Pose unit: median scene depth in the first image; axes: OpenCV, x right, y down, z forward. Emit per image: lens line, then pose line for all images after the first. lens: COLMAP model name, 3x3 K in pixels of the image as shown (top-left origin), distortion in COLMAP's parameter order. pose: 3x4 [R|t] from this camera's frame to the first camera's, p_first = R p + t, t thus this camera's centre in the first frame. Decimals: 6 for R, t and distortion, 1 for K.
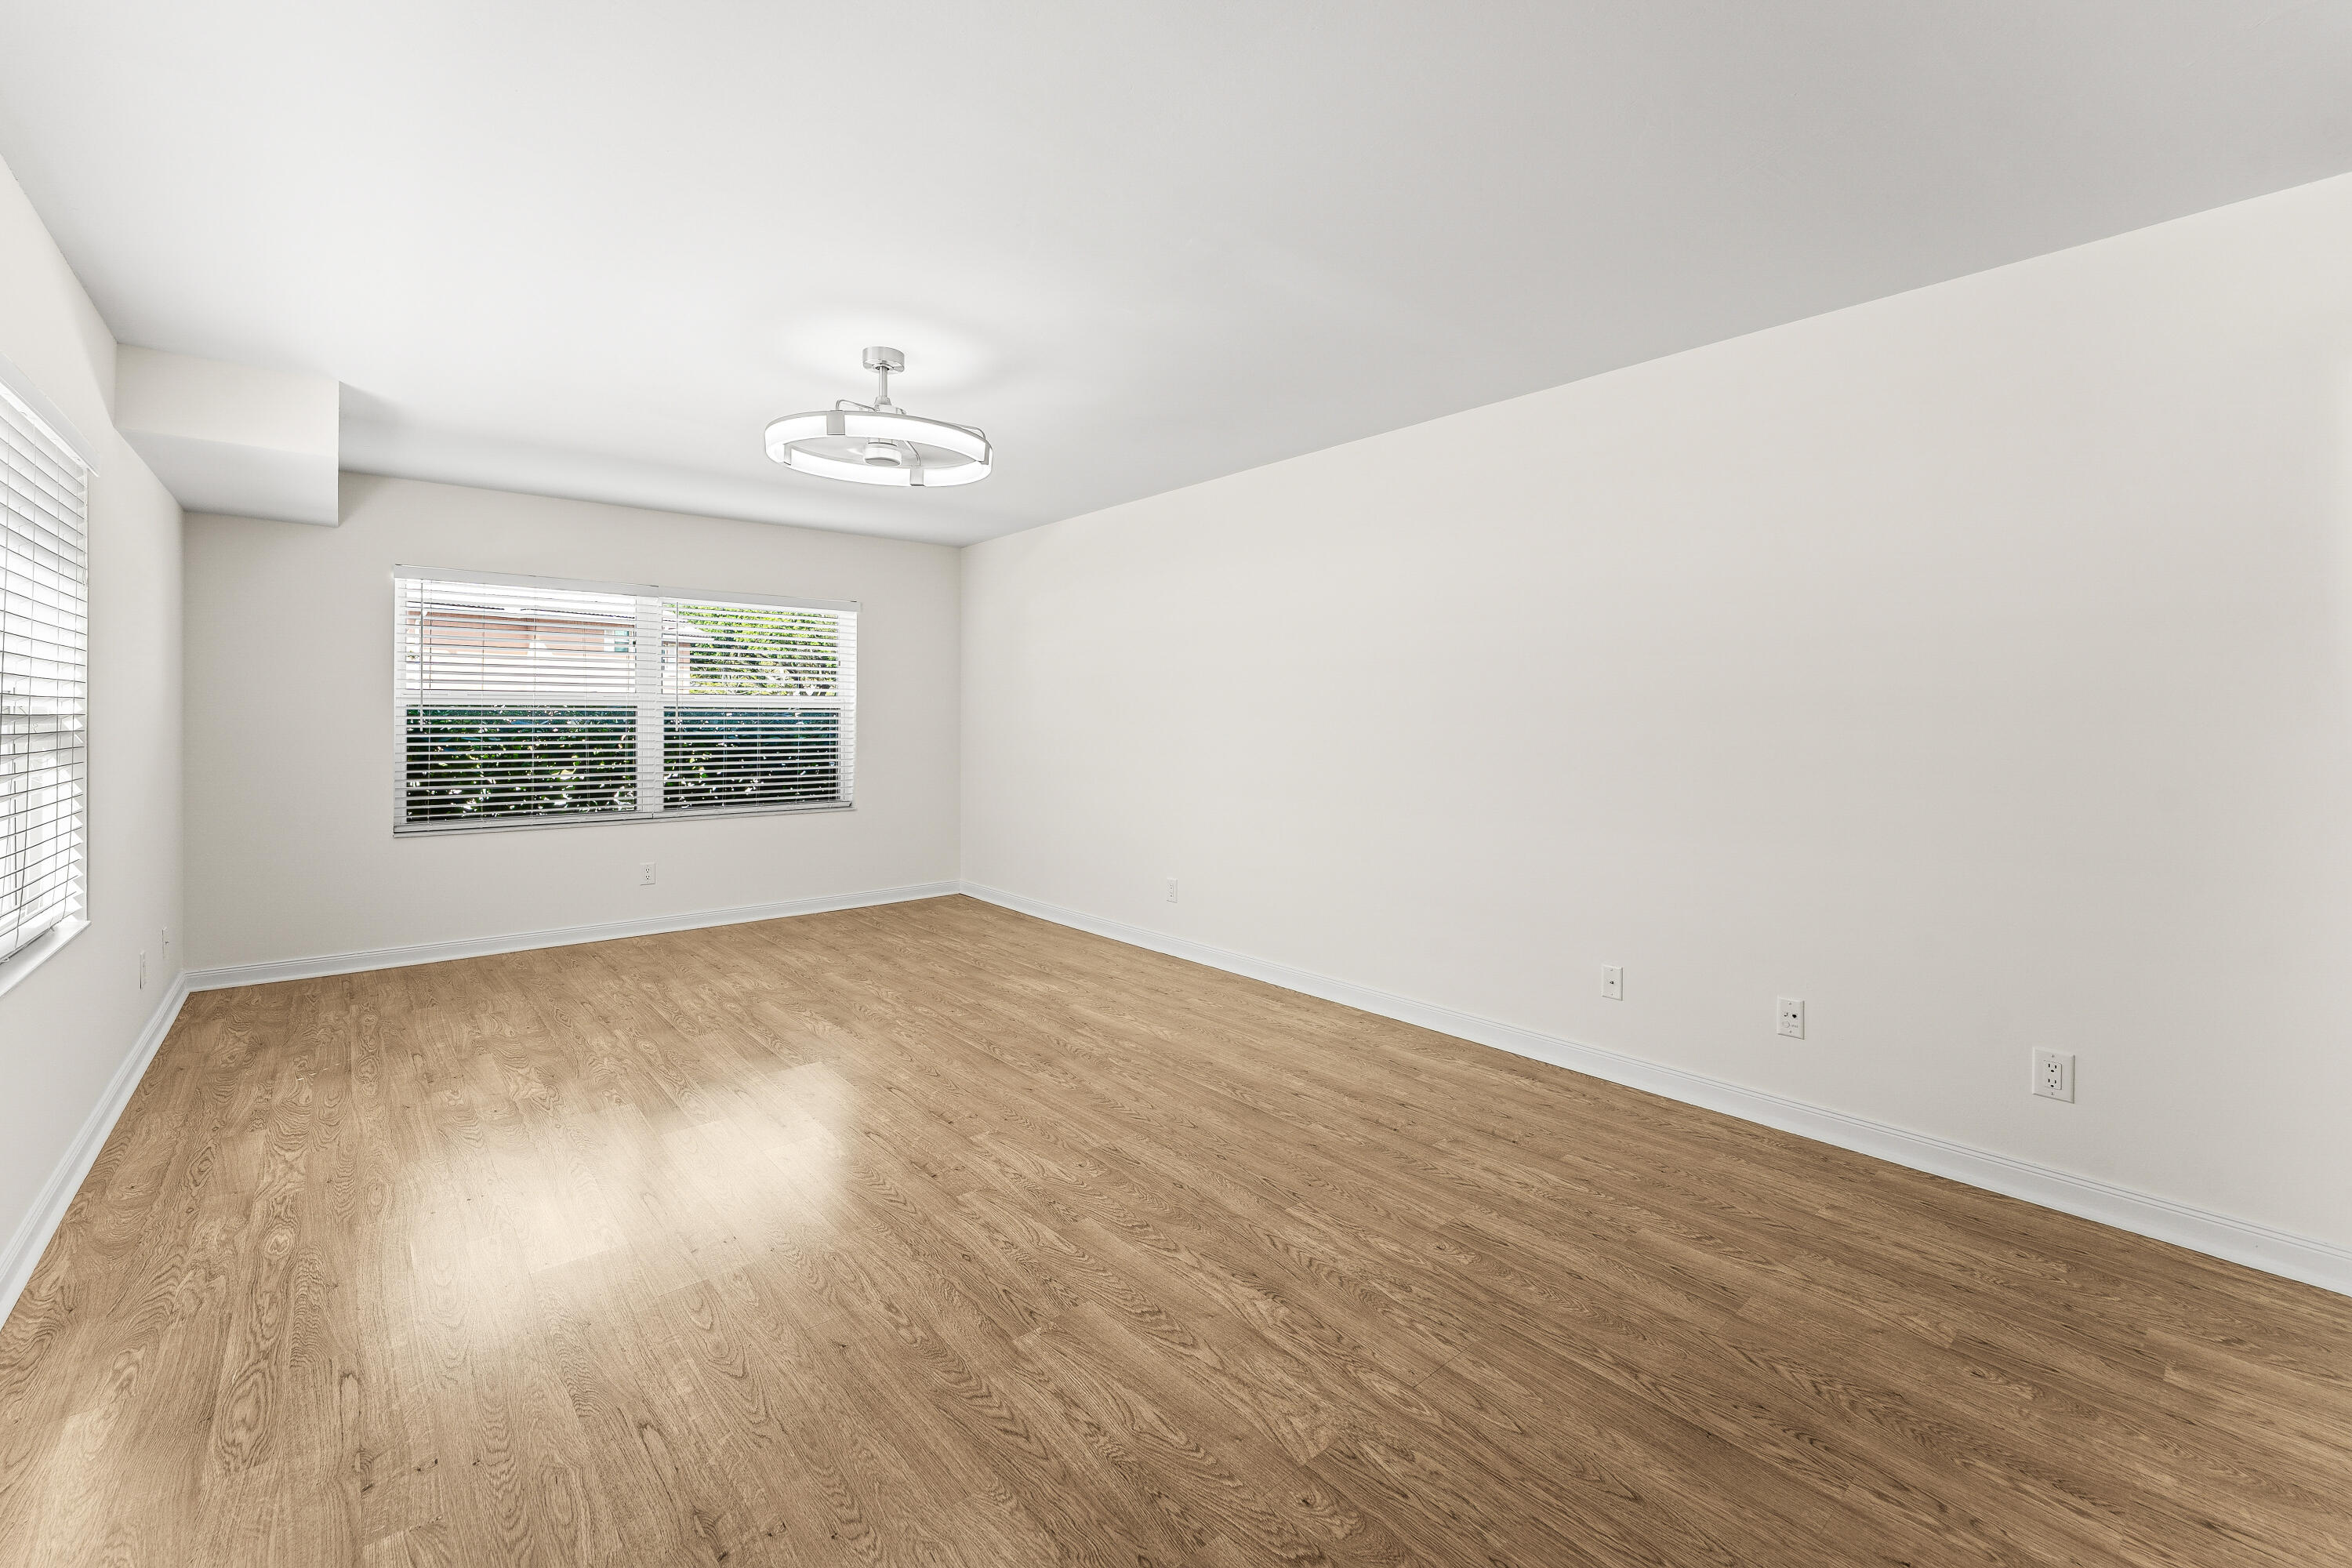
lens RADIAL K [[960.8, 0, 1126.0], [0, 960.8, 787.5], [0, 0, 1]] dist [-0.003565, -0.000911]
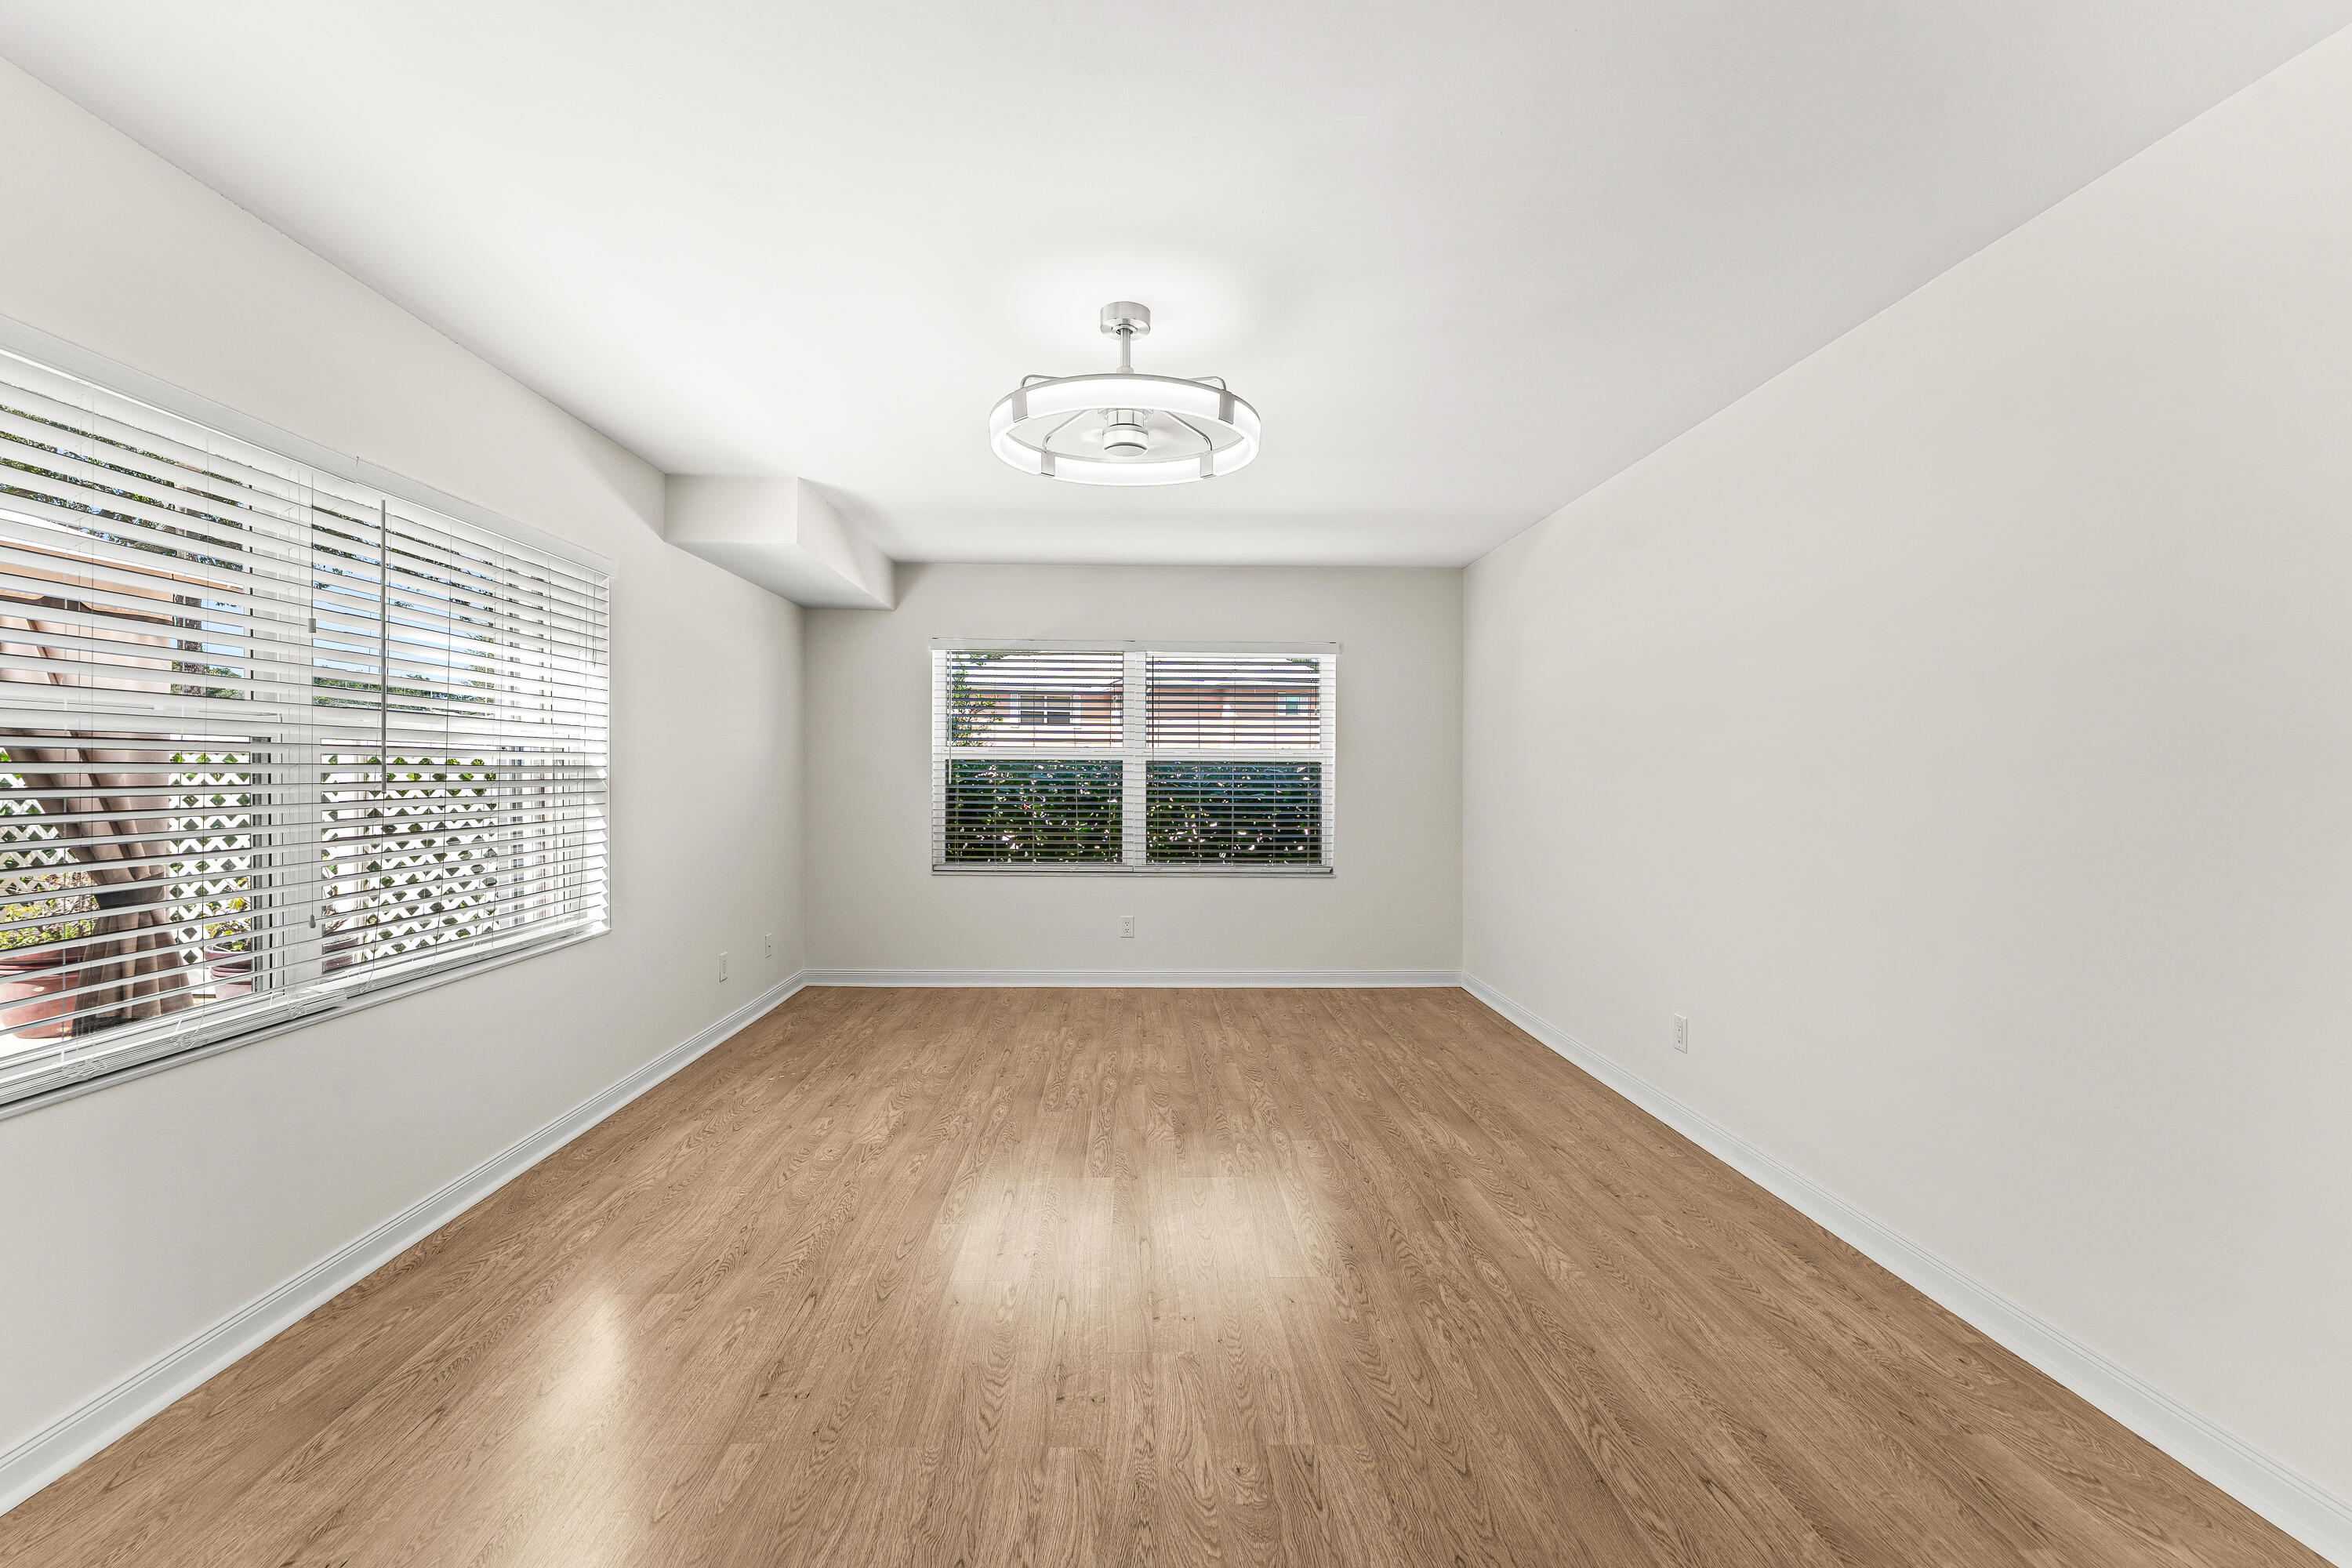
lens RADIAL K [[962.3, 0, 1175.9], [0, 962.3, 809.1], [0, 0, 1]] dist [-0.003191, -0.000567]
pose [[0.799403, 0.027646, -0.600159, 0.221356], [-0.049653, 0.998563, -0.020139, -0.024298], [0.598740, 0.045899, 0.799627, 0.335936]]
